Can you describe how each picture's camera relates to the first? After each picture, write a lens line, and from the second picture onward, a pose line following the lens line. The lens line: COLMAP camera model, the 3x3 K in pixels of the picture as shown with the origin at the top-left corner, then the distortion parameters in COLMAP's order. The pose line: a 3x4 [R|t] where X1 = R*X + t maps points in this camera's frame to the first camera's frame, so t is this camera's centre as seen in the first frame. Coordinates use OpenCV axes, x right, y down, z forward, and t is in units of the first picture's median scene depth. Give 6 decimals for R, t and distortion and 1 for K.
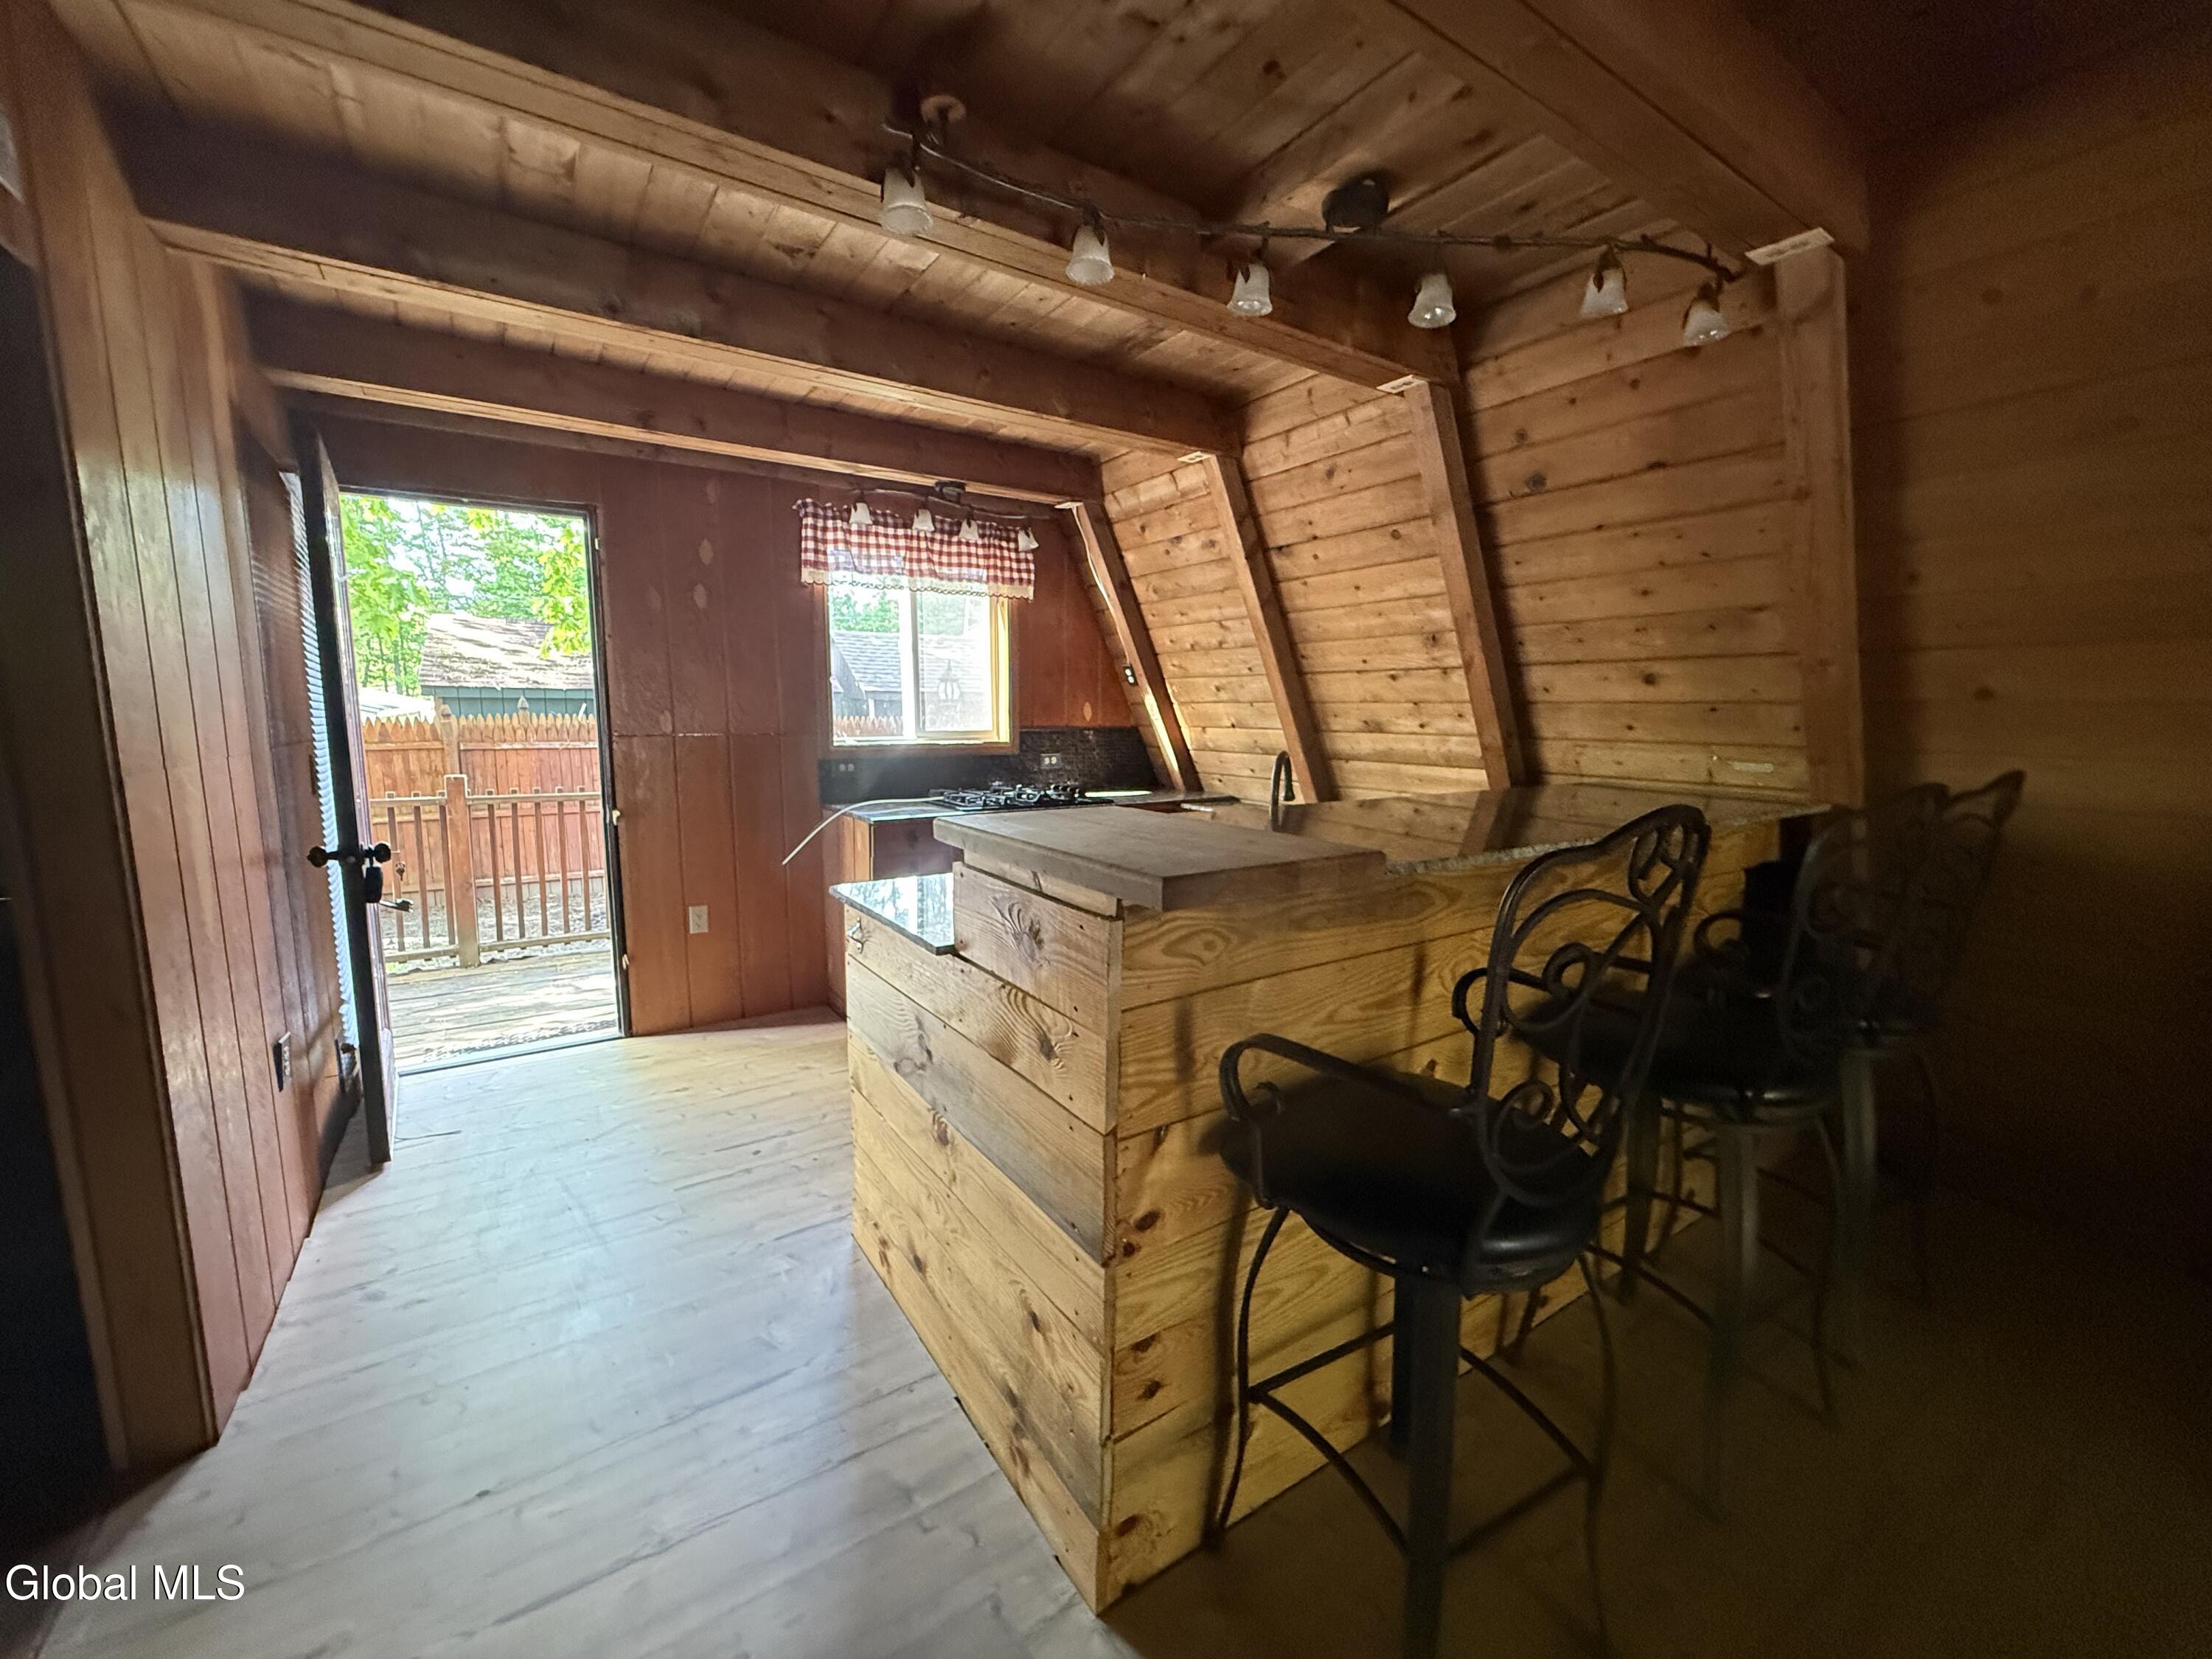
lens RADIAL K [[882.4, 0, 1106.0], [0, 882.4, 829.5], [0, 0, 1]] dist [-0.000162, -0.000017]
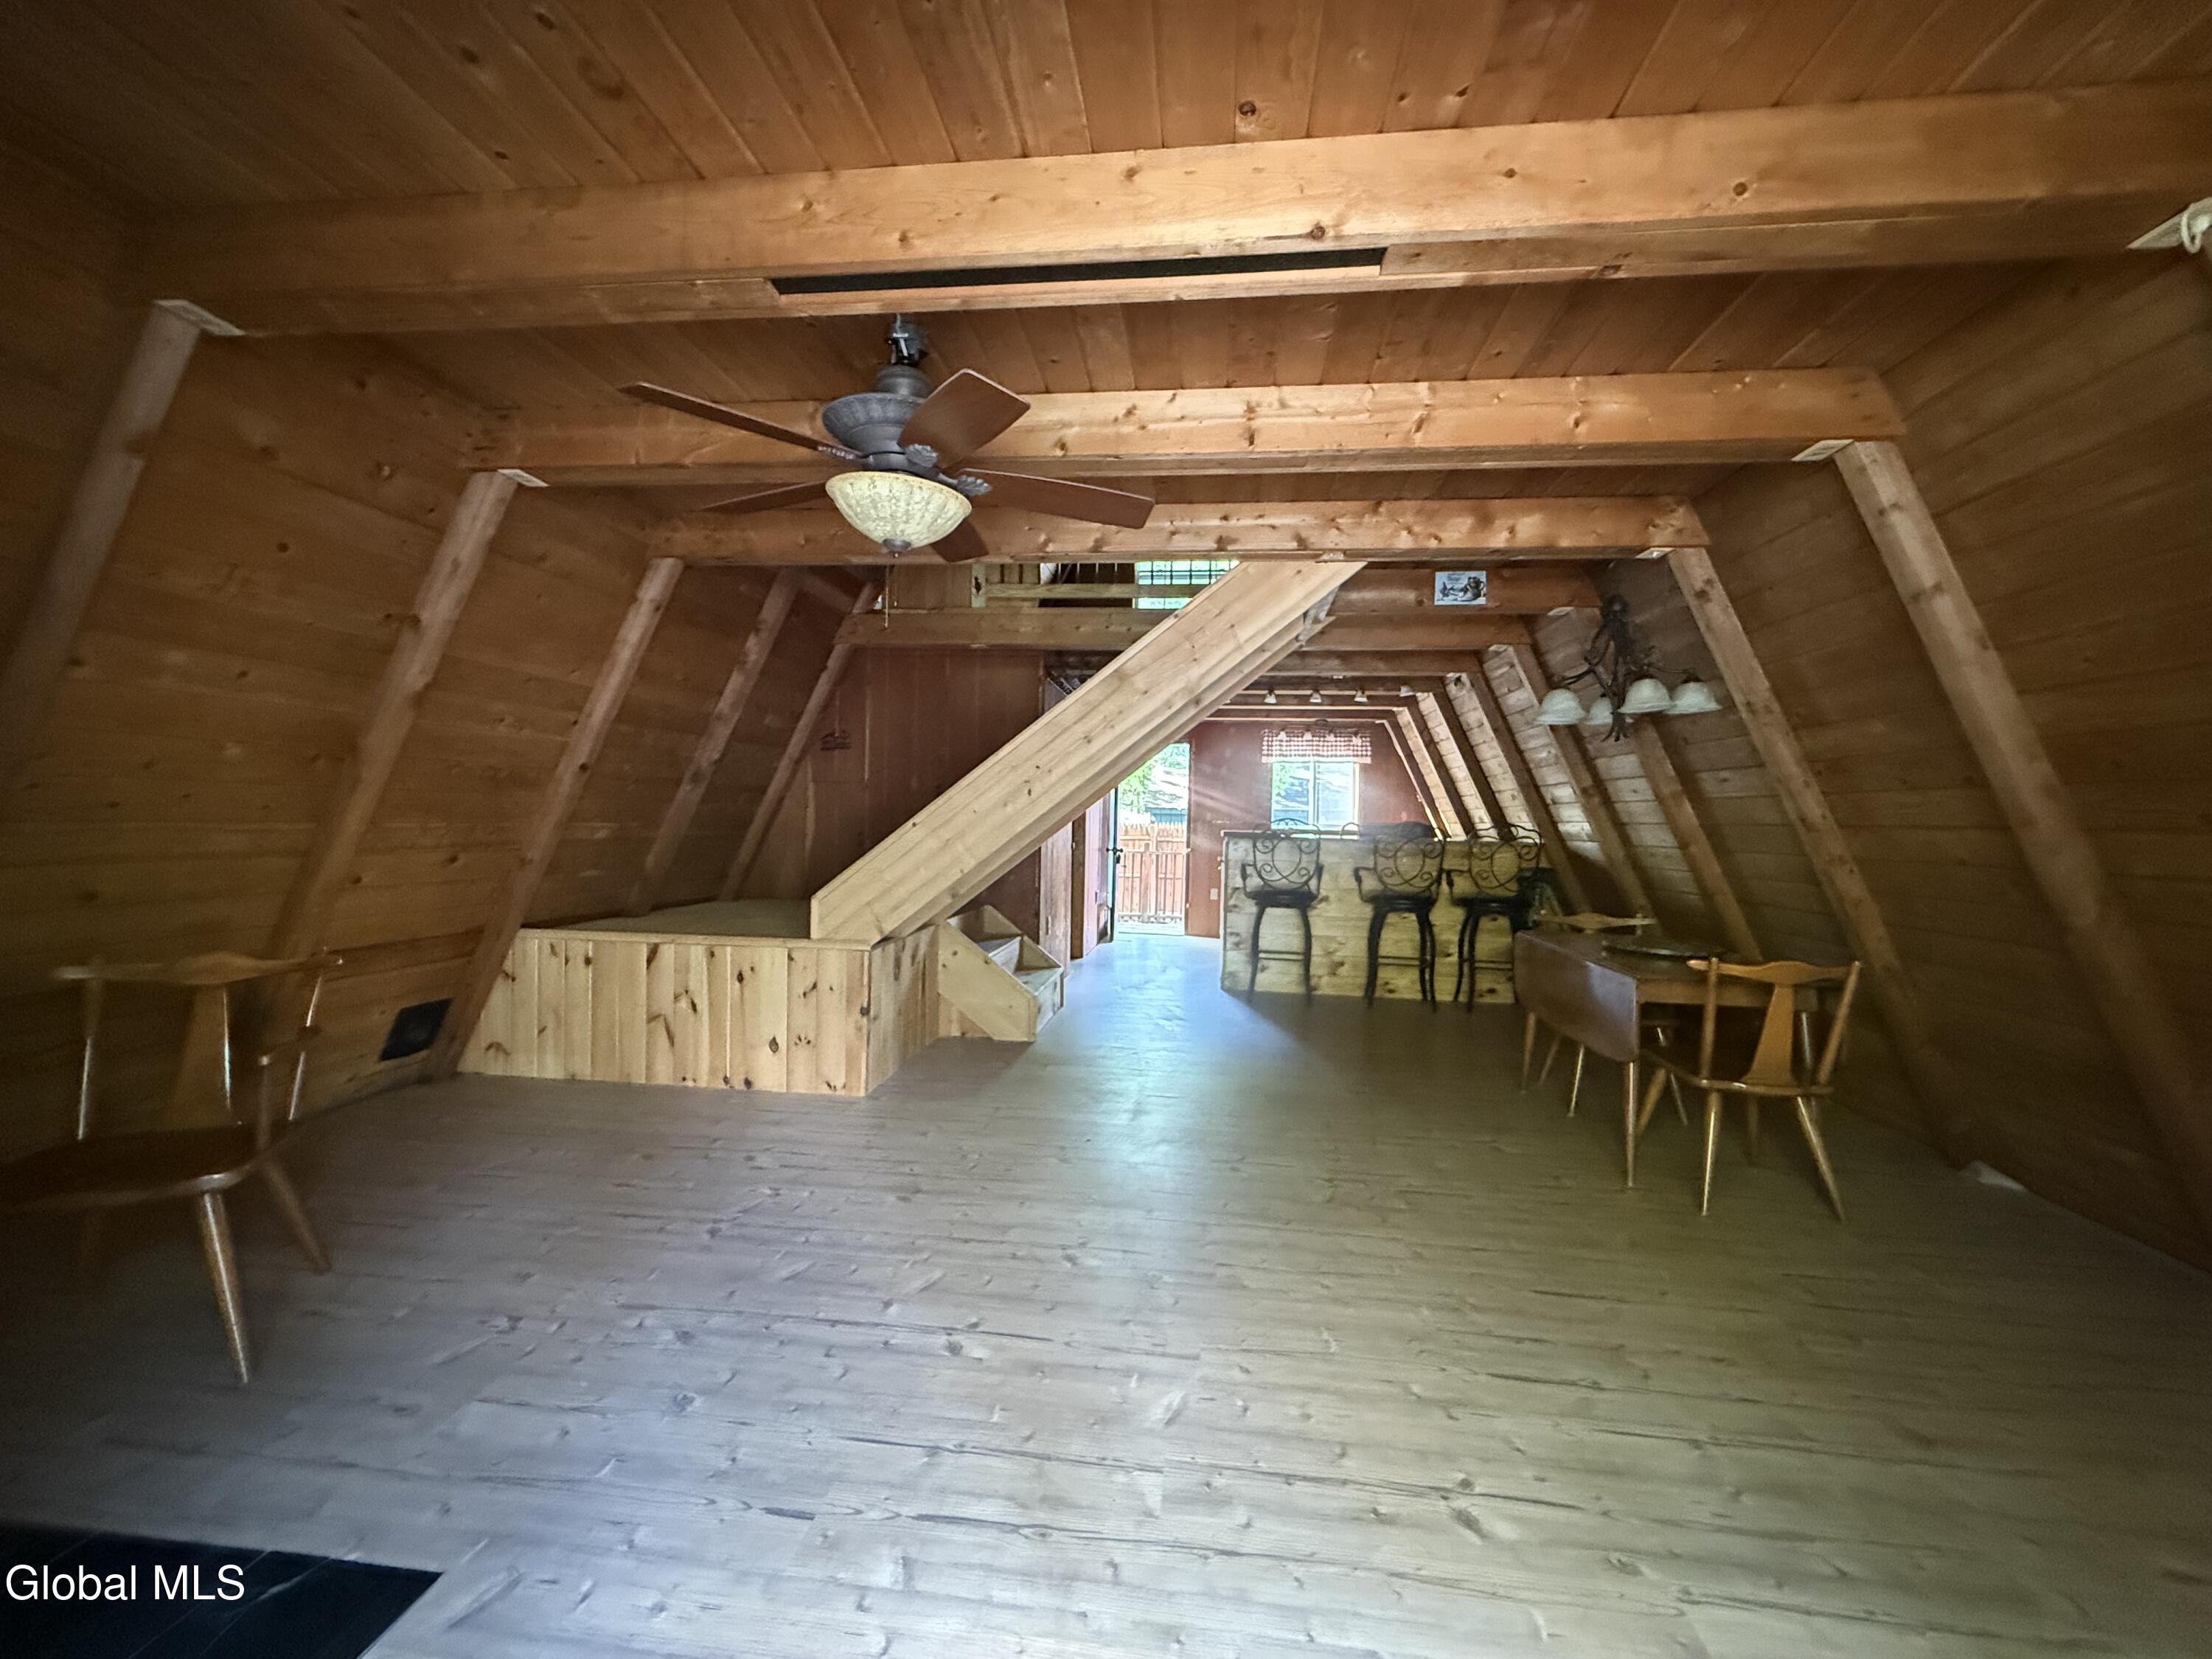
lens RADIAL K [[882.4, 0, 1106.0], [0, 882.4, 829.5], [0, 0, 1]] dist [-0.000162, -0.000017]
pose [[0.759156, 0.012743, -0.650784, 0.956138], [-0.105297, 0.989044, -0.103465, 0.214528], [0.642335, 0.147072, 0.752181, -1.142693]]
